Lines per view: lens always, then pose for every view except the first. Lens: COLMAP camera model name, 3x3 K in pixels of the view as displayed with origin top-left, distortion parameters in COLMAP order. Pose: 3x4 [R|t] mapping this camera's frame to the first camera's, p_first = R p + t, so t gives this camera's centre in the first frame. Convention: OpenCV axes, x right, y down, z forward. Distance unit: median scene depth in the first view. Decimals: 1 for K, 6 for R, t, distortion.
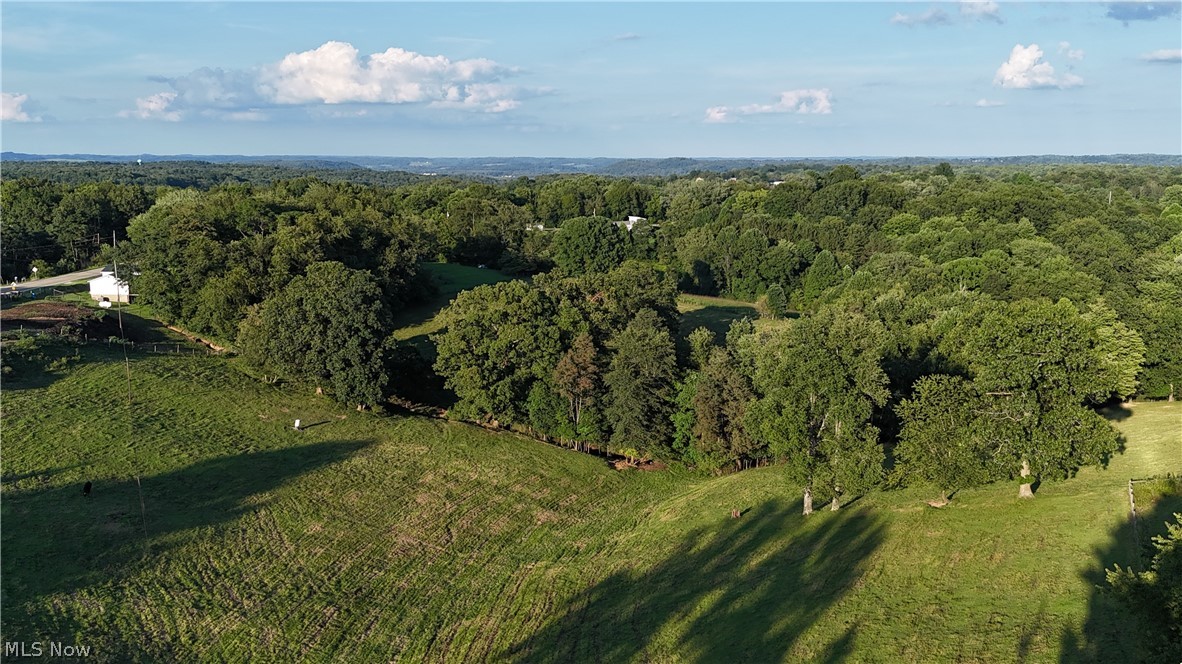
lens RADIAL K [[1077.9, 0, 591.0], [0, 1077.9, 332.0], [0, 0, 1]] dist [0.108343, -0.157172]
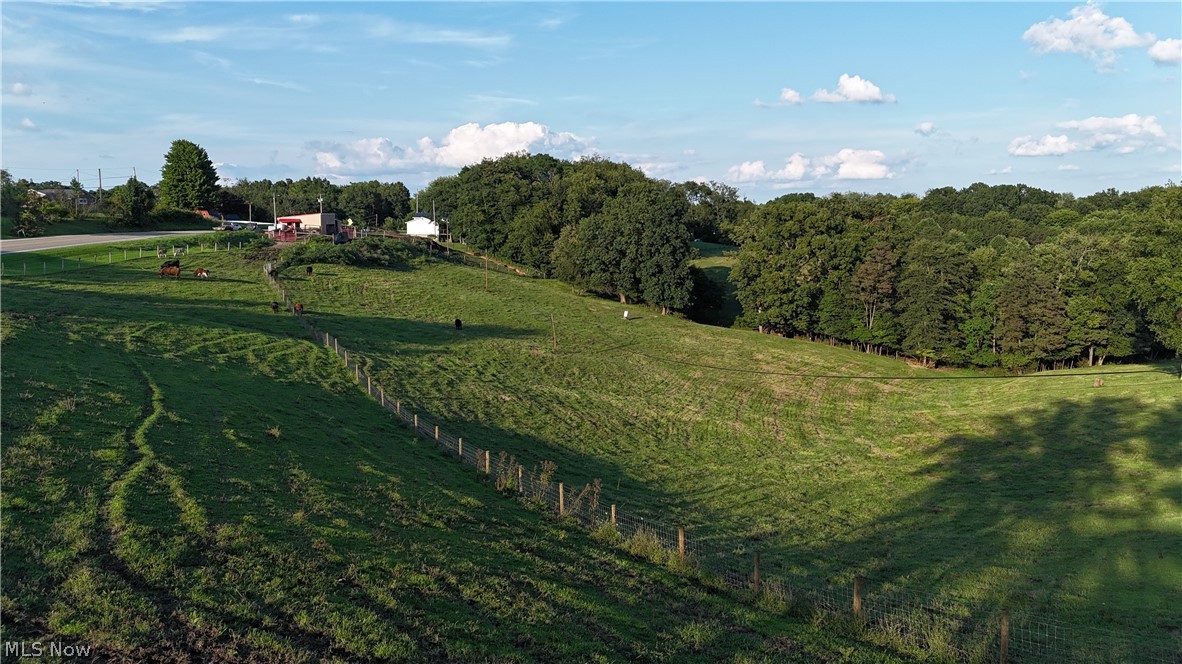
lens RADIAL K [[881.3, 0, 591.0], [0, 881.3, 332.0], [0, 0, 1]] dist [0.096762, -0.106810]
pose [[0.993808, 0.019456, -0.109393, -0.193093], [-0.023039, 0.999235, -0.031590, 0.123281], [0.108694, 0.033915, 0.993497, 0.090302]]
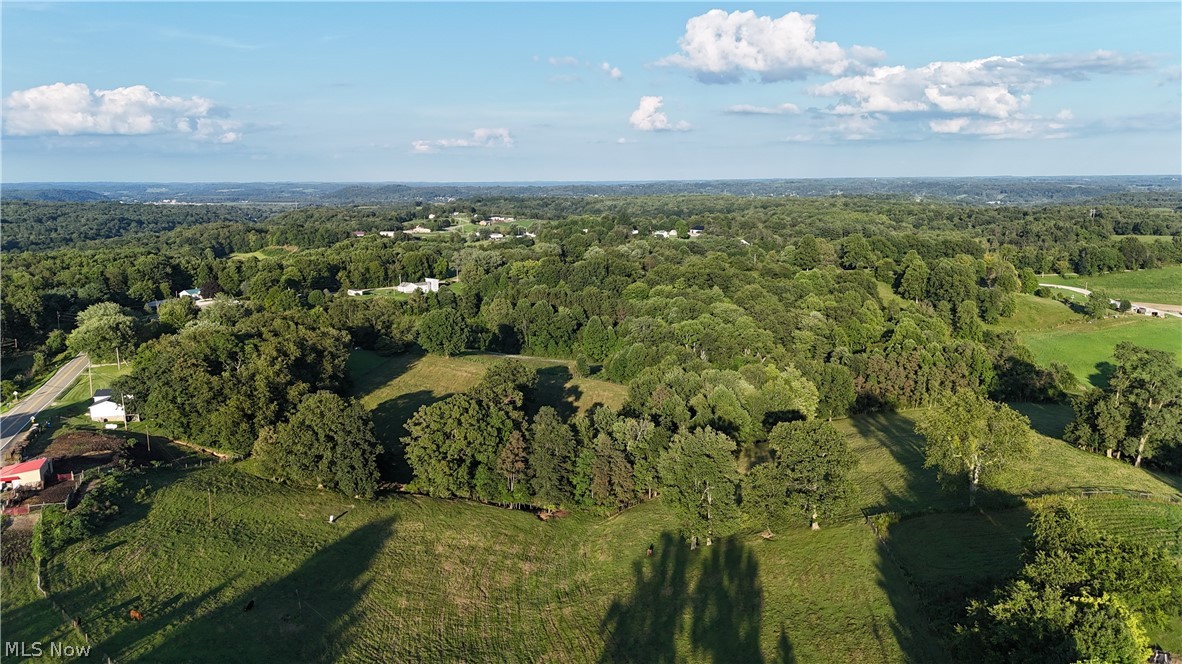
lens RADIAL K [[865.5, 0, 592.2], [0, 865.5, 333.7], [0, 0, 1]] dist [0.058736, -0.050232]
pose [[0.953897, -0.059396, 0.294197, -0.248977], [0.055029, 0.998217, 0.023107, -0.155695], [-0.295045, -0.005853, 0.955466, -0.184147]]
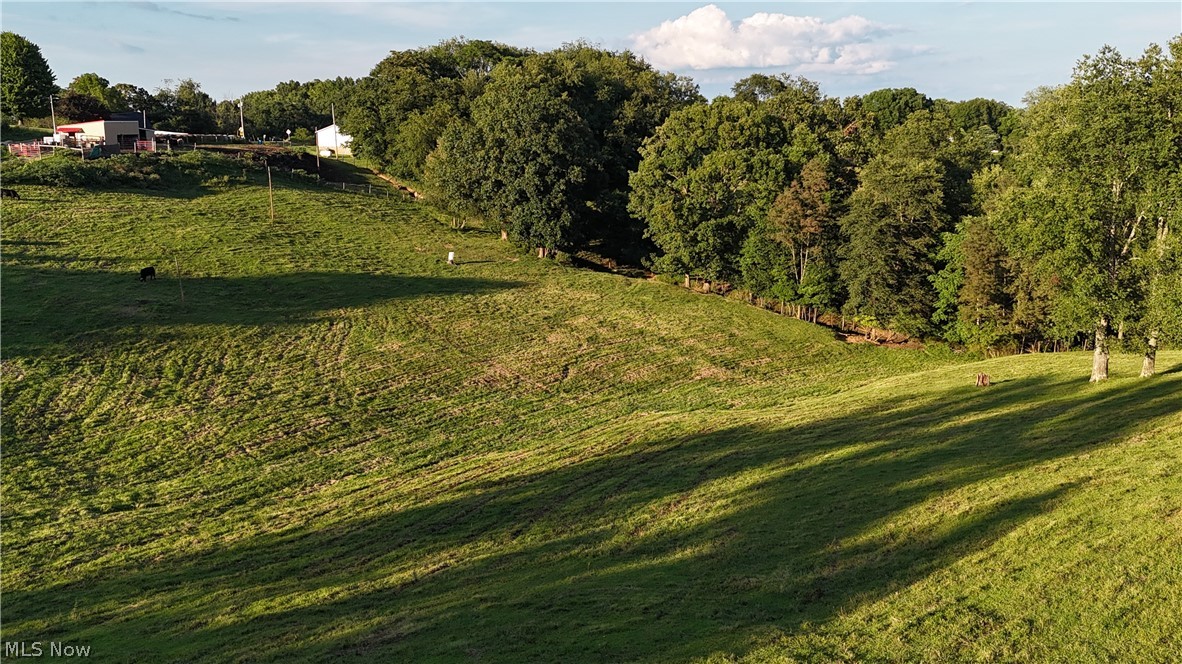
lens RADIAL K [[1077.9, 0, 591.0], [0, 1077.9, 332.0], [0, 0, 1]] dist [0.108343, -0.157172]
pose [[0.946420, 0.060197, -0.317278, 0.091027], [-0.050629, 0.997982, 0.038323, 0.097975], [0.318944, -0.020206, 0.947558, 0.233803]]
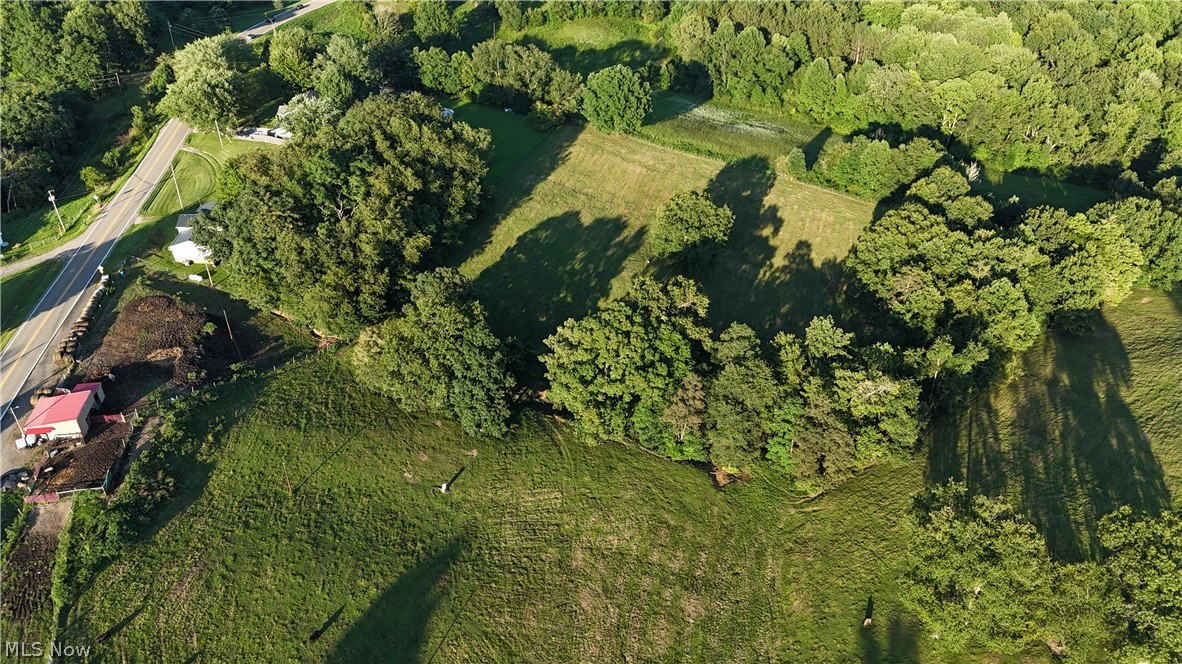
lens RADIAL K [[881.3, 0, 591.0], [0, 881.3, 332.0], [0, 0, 1]] dist [0.096762, -0.106810]
pose [[0.996233, -0.048688, 0.071762, -0.167287], [0.013749, 0.905727, 0.423639, -0.407260], [-0.085623, -0.421056, 0.902984, 0.230221]]
